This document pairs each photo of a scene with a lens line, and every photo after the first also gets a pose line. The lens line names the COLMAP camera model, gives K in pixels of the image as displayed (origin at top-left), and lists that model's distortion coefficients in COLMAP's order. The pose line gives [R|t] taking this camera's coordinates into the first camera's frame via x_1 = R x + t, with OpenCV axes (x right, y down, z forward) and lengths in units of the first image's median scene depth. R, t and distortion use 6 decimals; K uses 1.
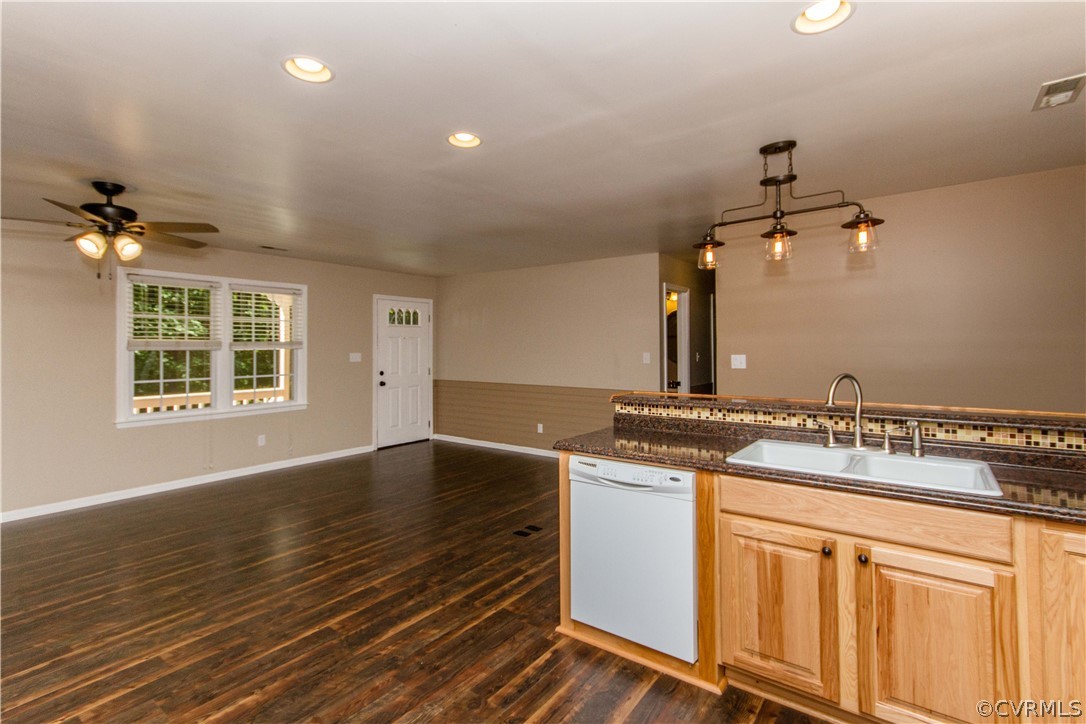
lens RADIAL K [[530.8, 0, 560.4], [0, 530.8, 342.3], [0, 0, 1]] dist [0.007001, 0.001759]
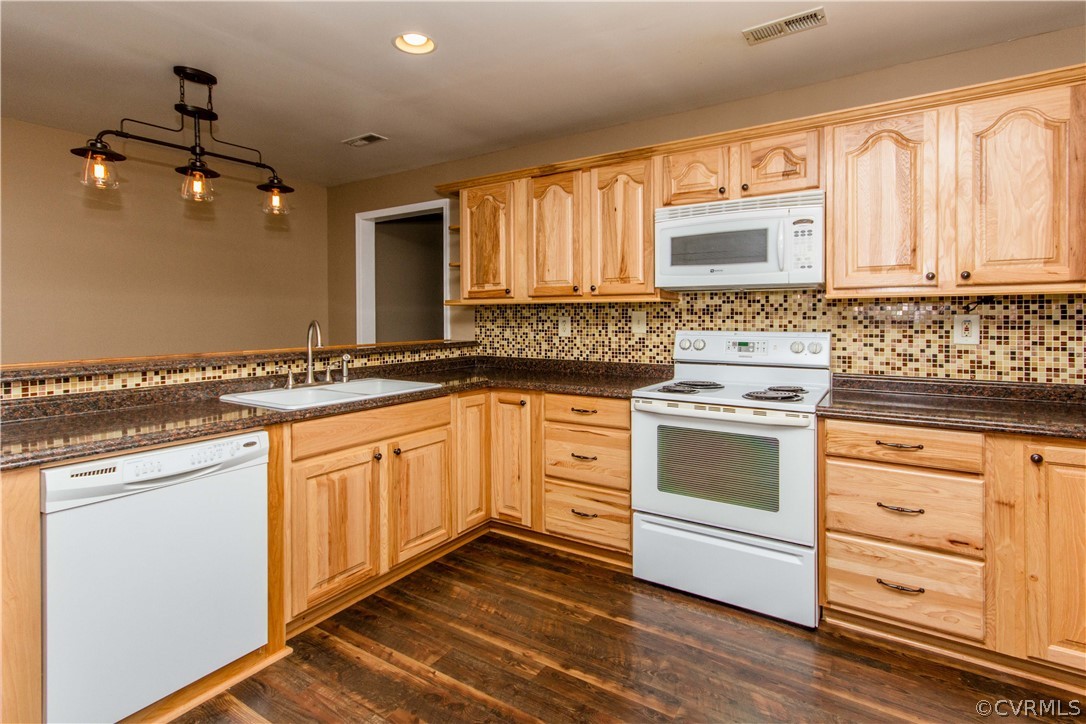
lens RADIAL K [[530.8, 0, 531.2], [0, 530.8, 319.6], [0, 0, 1]] dist [0.007001, 0.001759]
pose [[-0.041063, 0.000374, 0.999156, -0.559546], [-0.005888, 0.999982, -0.000616, 0.048375], [-0.999139, -0.005908, -0.041061, 0.502712]]
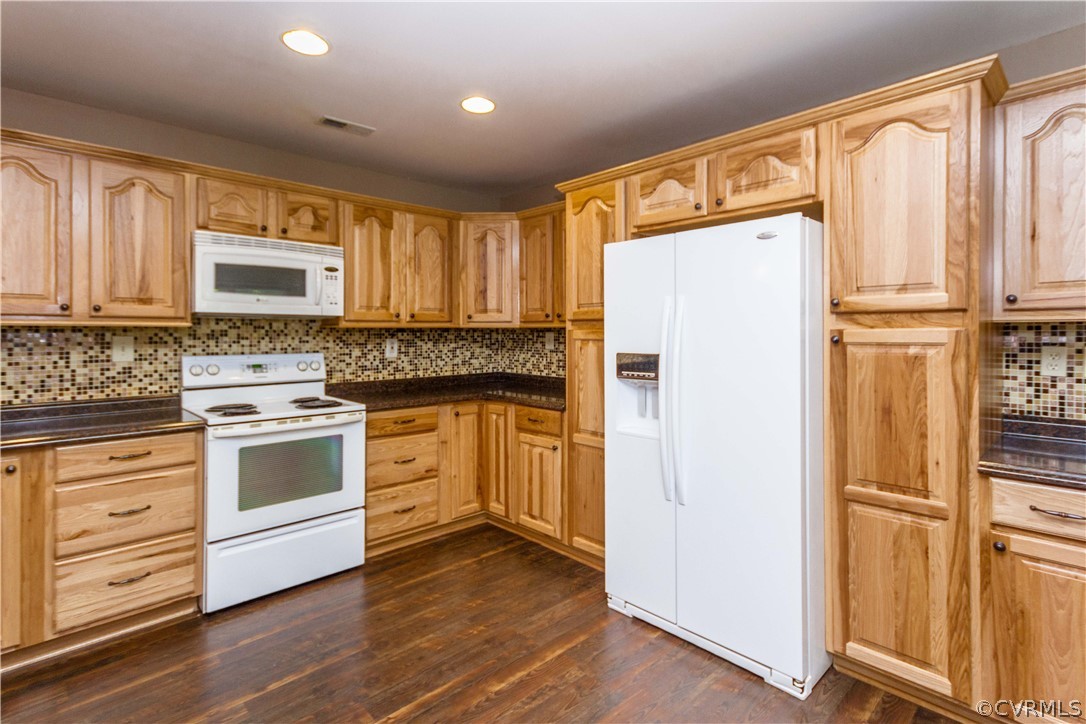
lens RADIAL K [[530.8, 0, 558.0], [0, 530.8, 330.9], [0, 0, 1]] dist [0.007001, 0.001759]
pose [[-0.985274, 0.008483, 0.170773, -0.365916], [0.006037, 0.999872, -0.014837, 0.037074], [-0.170877, -0.013588, -0.985199, 1.108717]]
